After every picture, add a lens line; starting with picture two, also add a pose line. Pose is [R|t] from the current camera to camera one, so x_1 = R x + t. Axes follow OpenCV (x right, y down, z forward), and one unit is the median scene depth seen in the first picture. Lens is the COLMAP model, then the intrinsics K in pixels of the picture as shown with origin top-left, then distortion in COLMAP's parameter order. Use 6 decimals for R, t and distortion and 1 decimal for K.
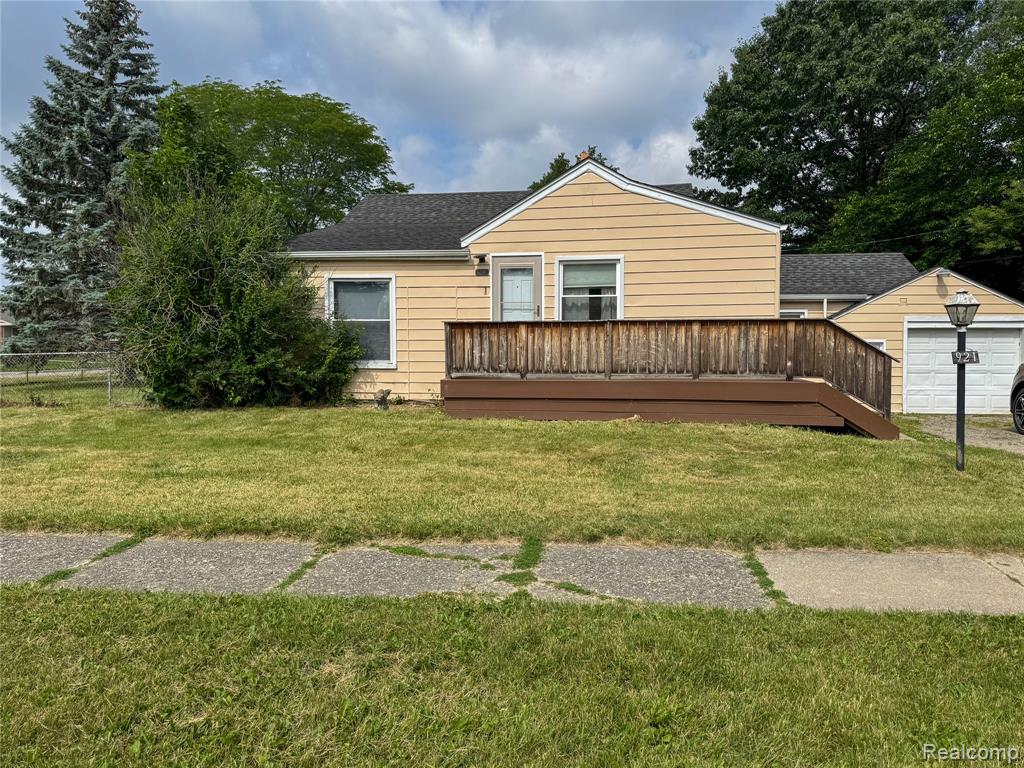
lens RADIAL K [[720.8, 0, 512.0], [0, 720.8, 378.4], [0, 0, 1]] dist [0.009795, 0.000912]
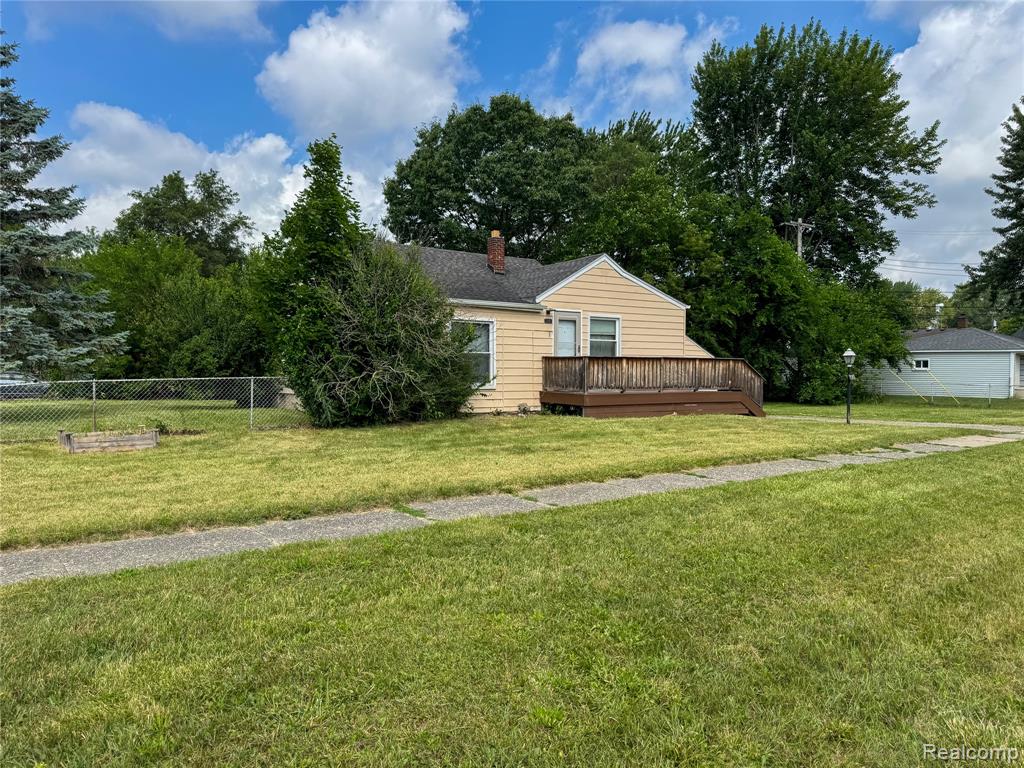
lens RADIAL K [[720.8, 0, 511.8], [0, 720.8, 386.1], [0, 0, 1]] dist [0.009795, 0.000912]
pose [[0.731532, -0.007373, 0.681767, -1.102601], [0.030870, 0.999274, -0.022317, 0.012382], [-0.681108, 0.037372, 0.731229, 0.002581]]
